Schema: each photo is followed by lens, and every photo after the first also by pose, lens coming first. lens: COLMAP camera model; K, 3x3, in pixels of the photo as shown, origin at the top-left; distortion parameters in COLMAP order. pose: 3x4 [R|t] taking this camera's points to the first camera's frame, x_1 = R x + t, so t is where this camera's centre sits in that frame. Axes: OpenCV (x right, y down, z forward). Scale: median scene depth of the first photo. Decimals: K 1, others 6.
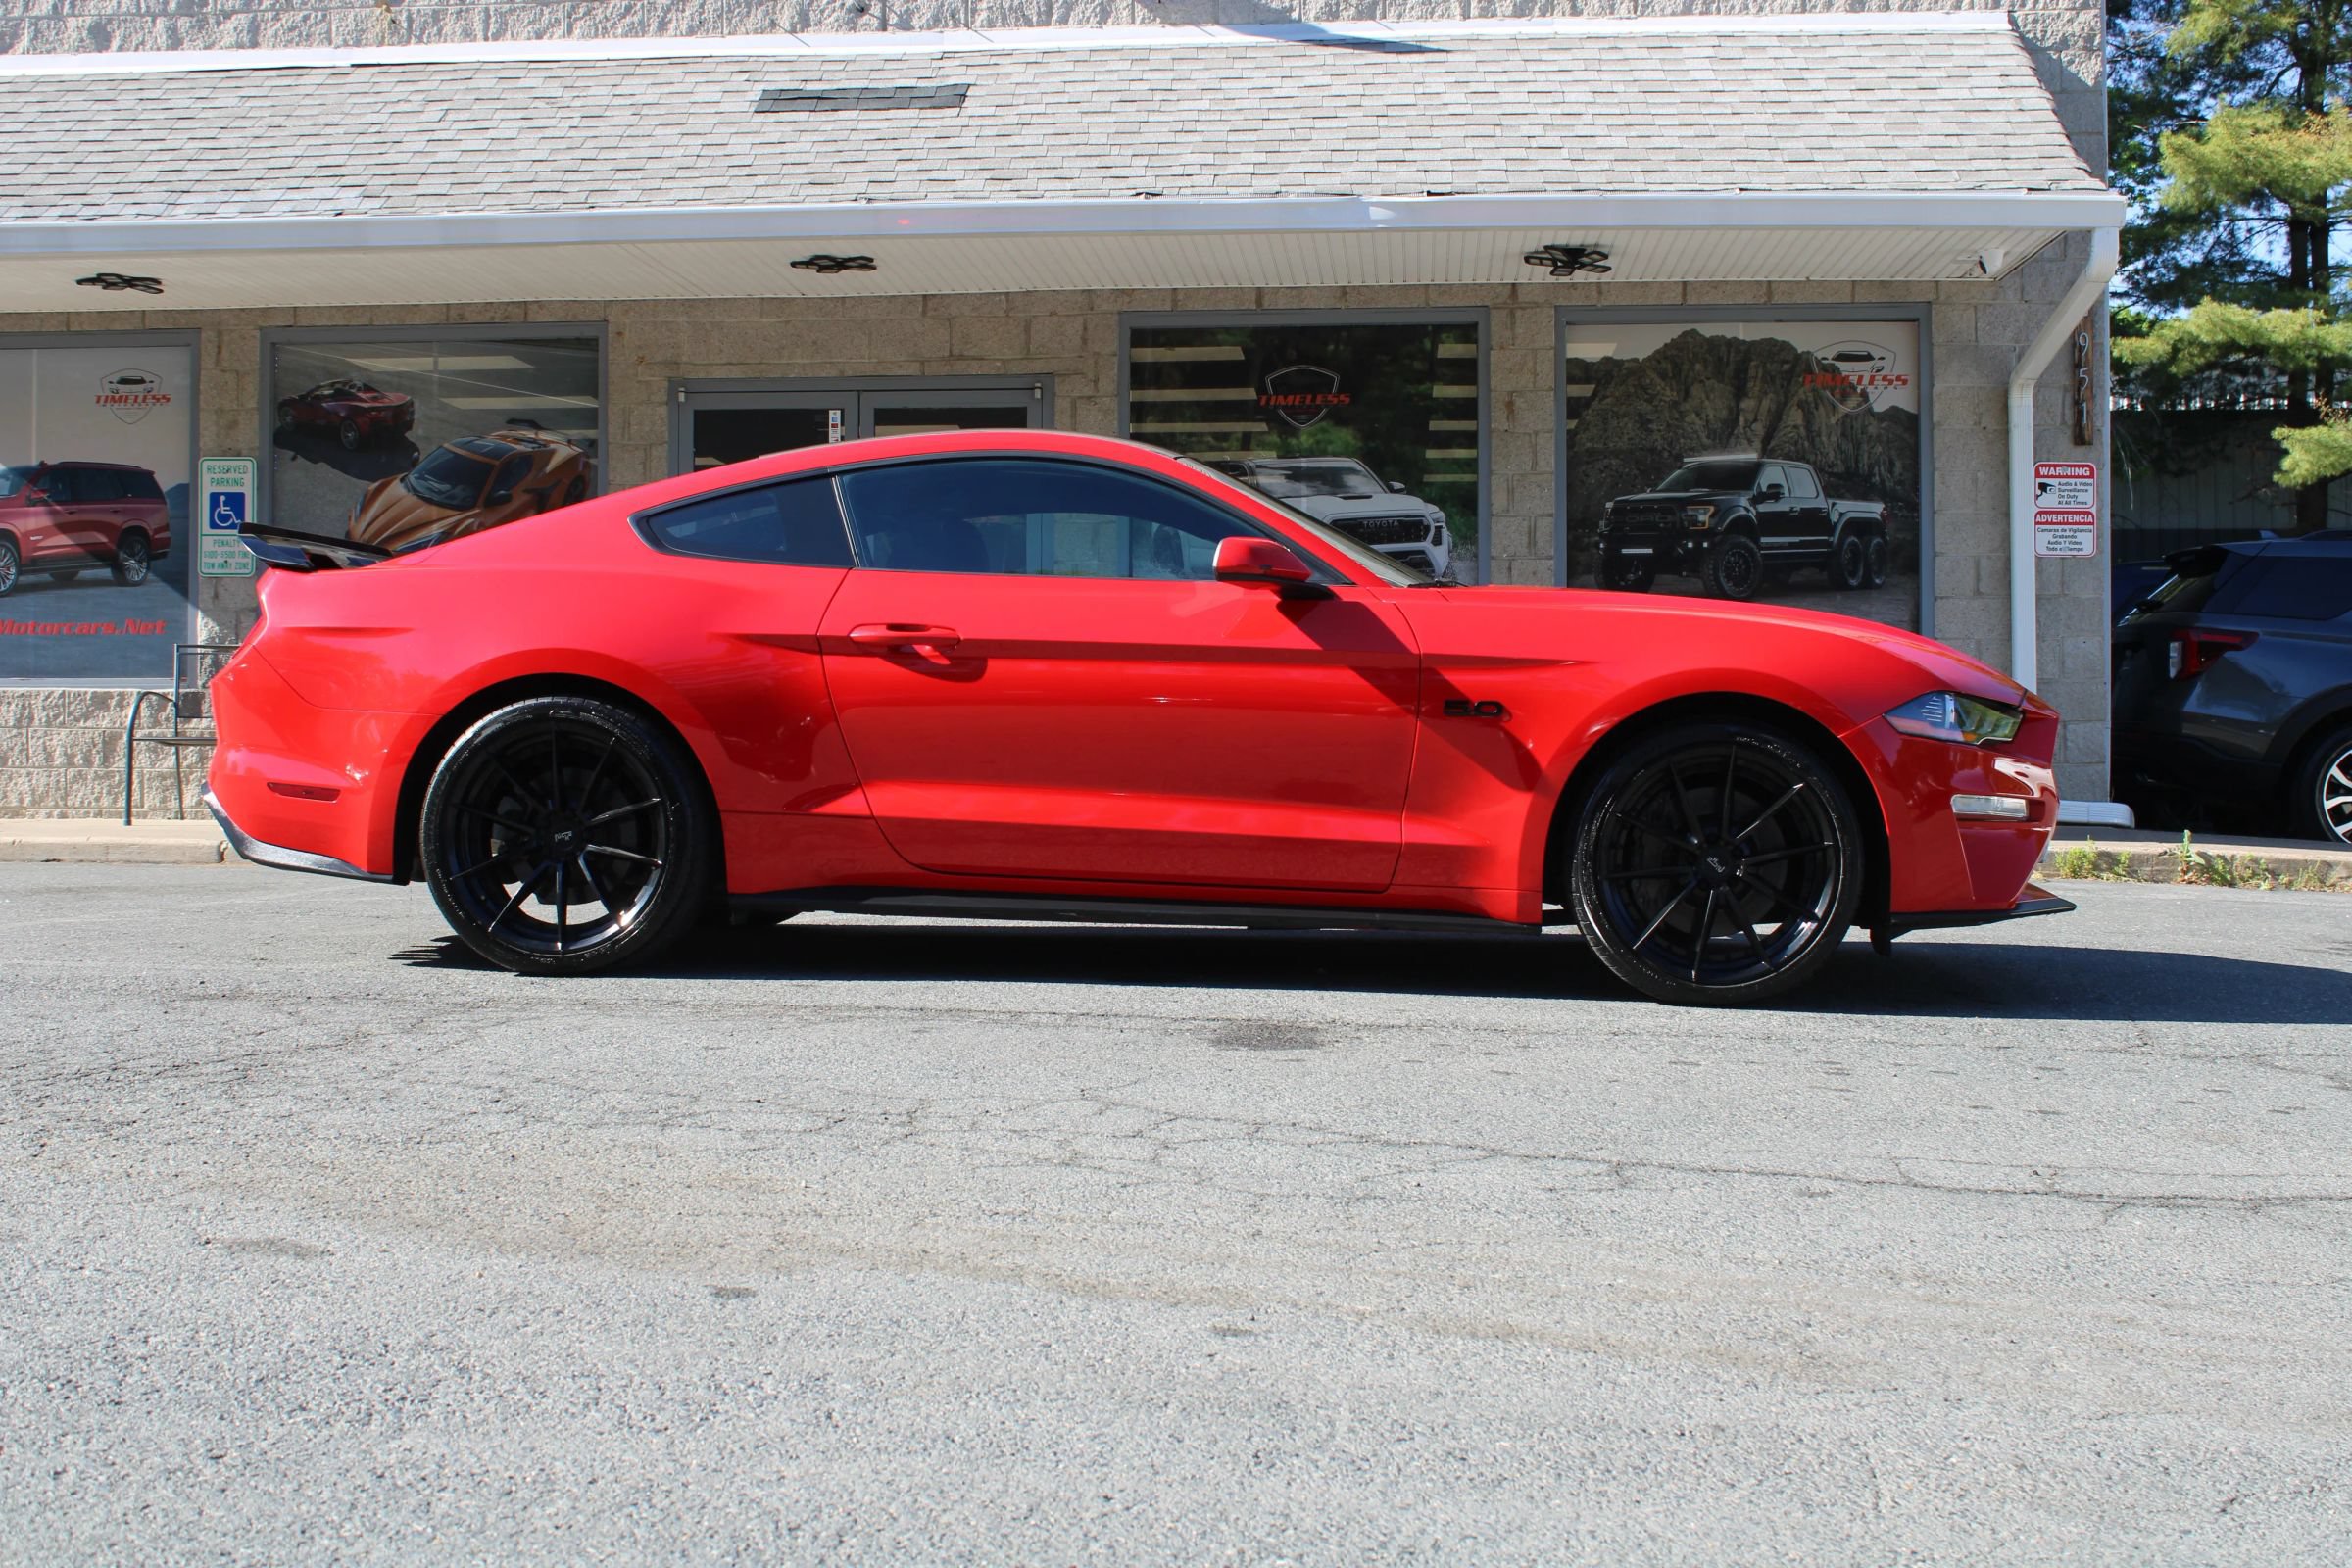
lens RADIAL K [[3342.2, 0, 1177.0], [0, 3342.2, 751.8], [0, 0, 1]] dist [-0.163496, 0.404416]
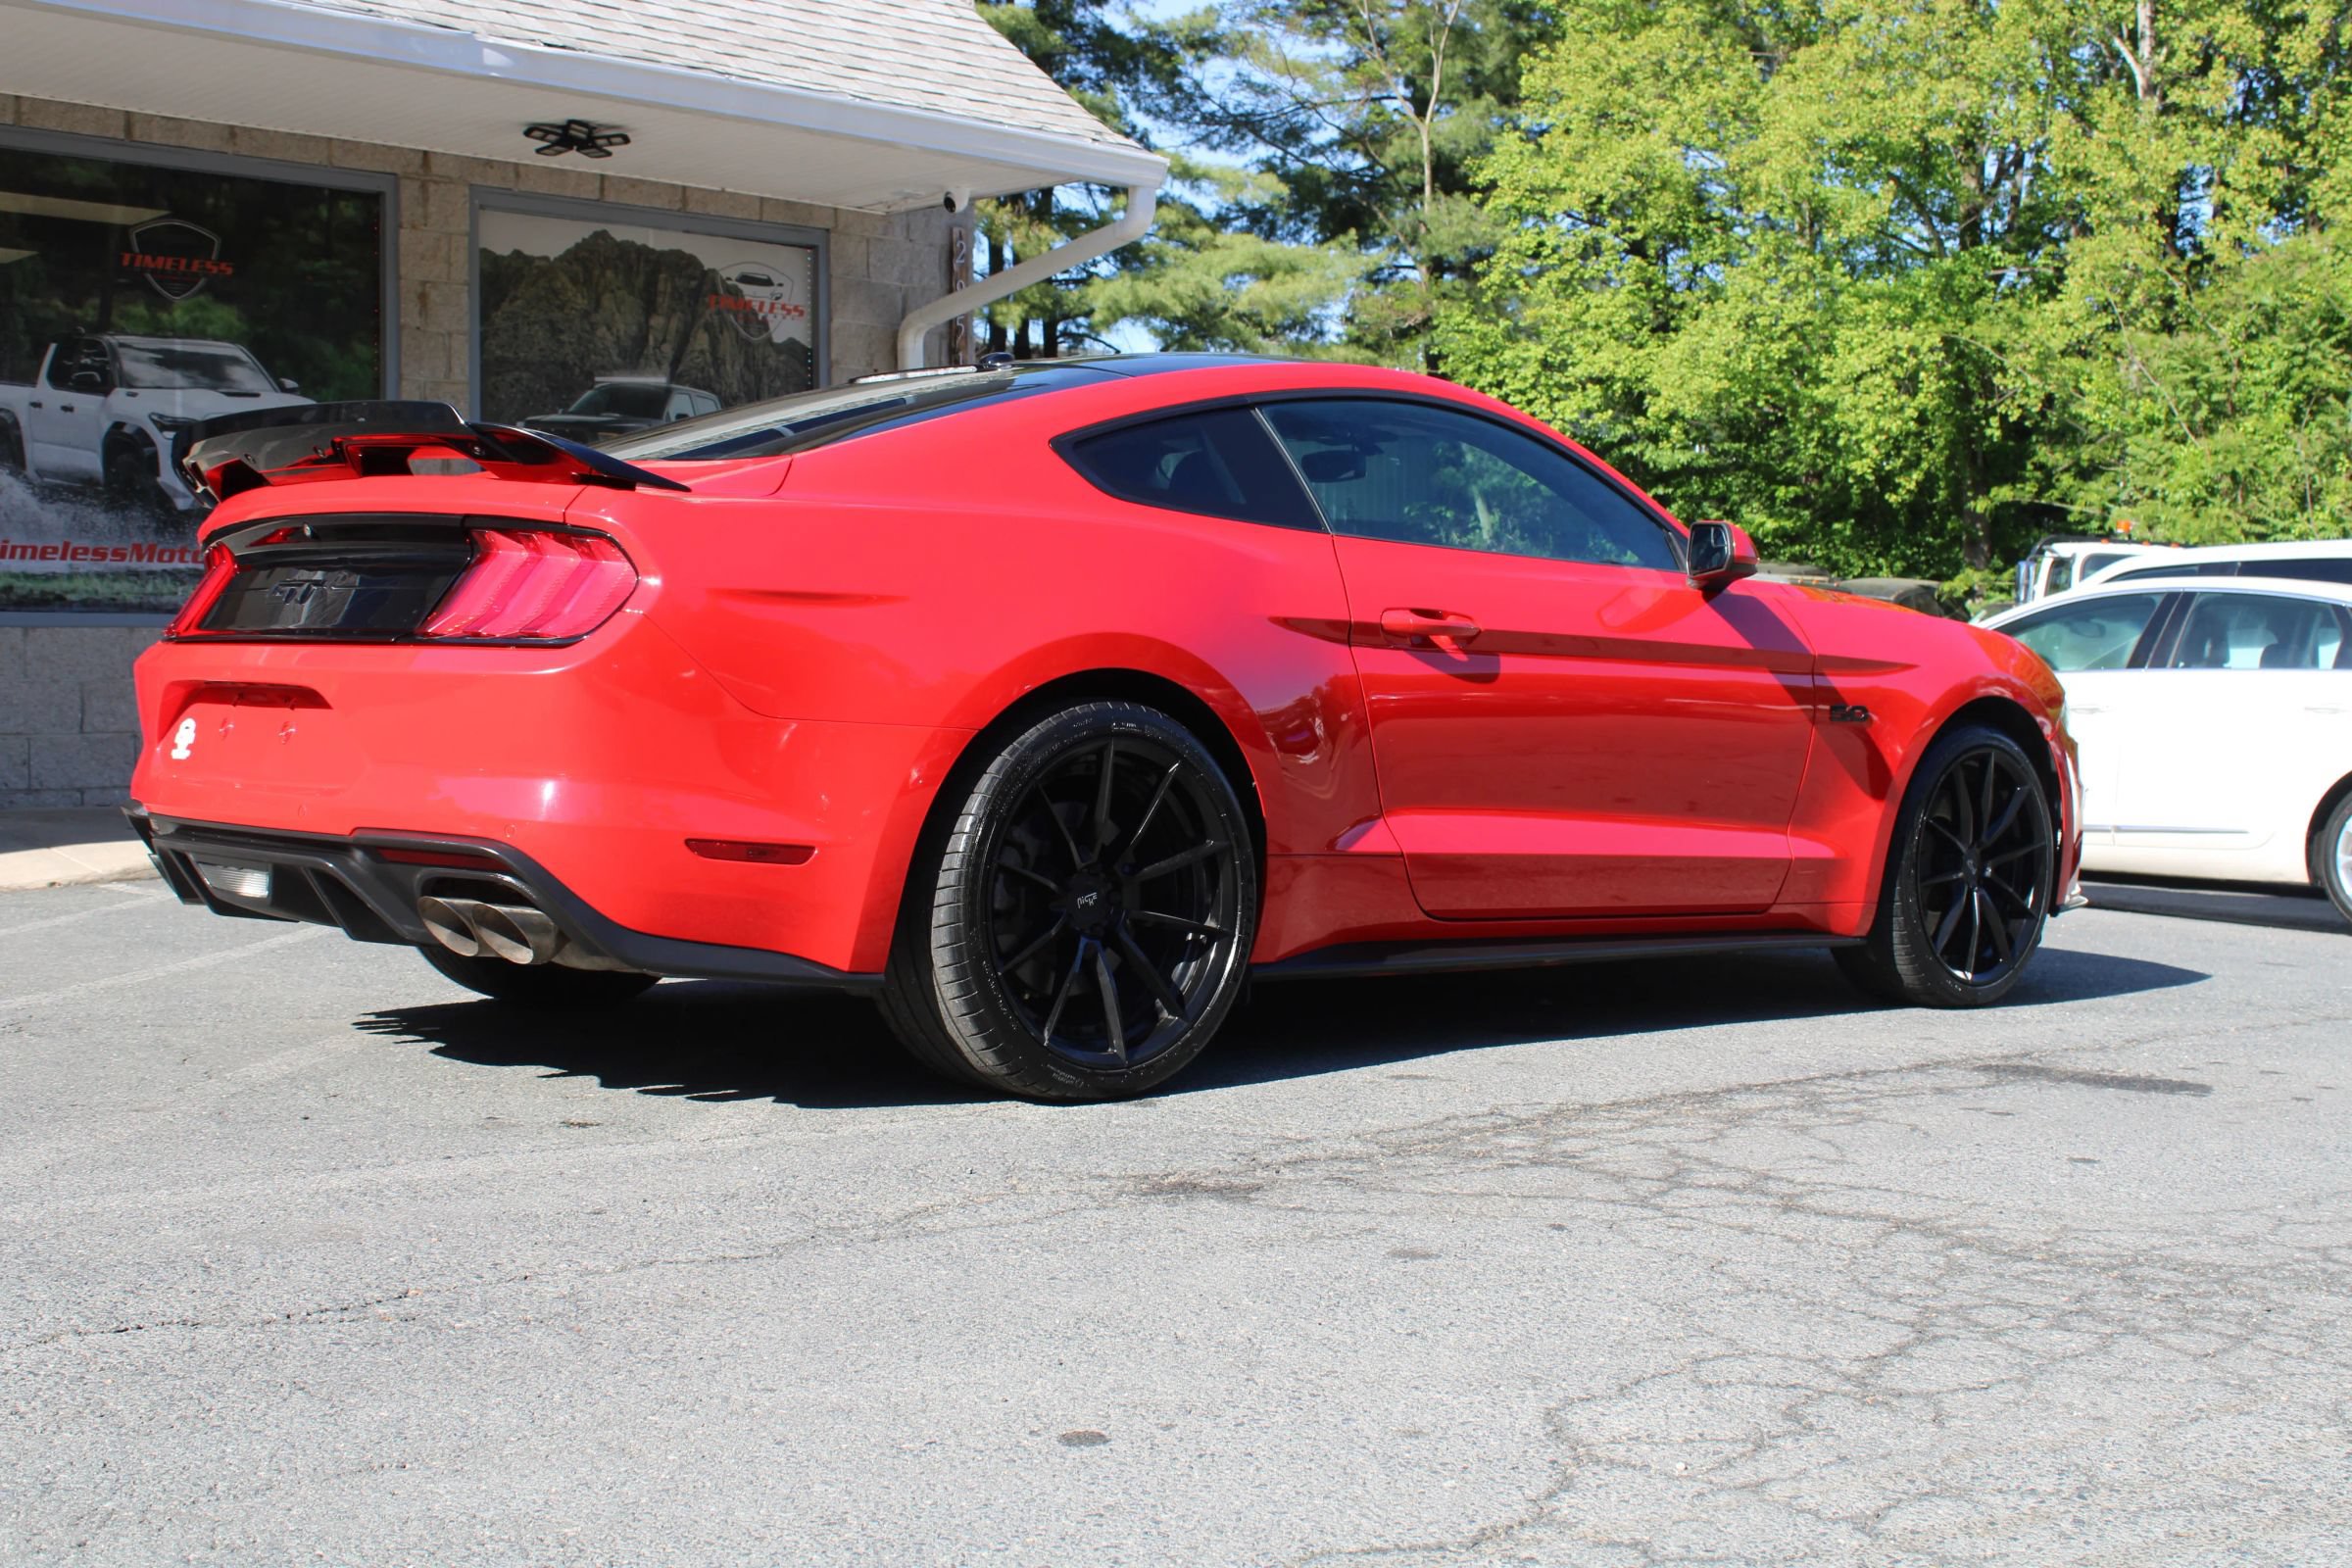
lens RADIAL K [[3342.2, 0, 1177.0], [0, 3342.2, 751.8], [0, 0, 1]] dist [-0.163496, 0.404416]
pose [[0.553287, -0.019898, 0.832753, -0.494650], [-0.009535, 0.999498, 0.030218, -0.017693], [-0.832936, -0.024660, 0.552819, 0.389407]]
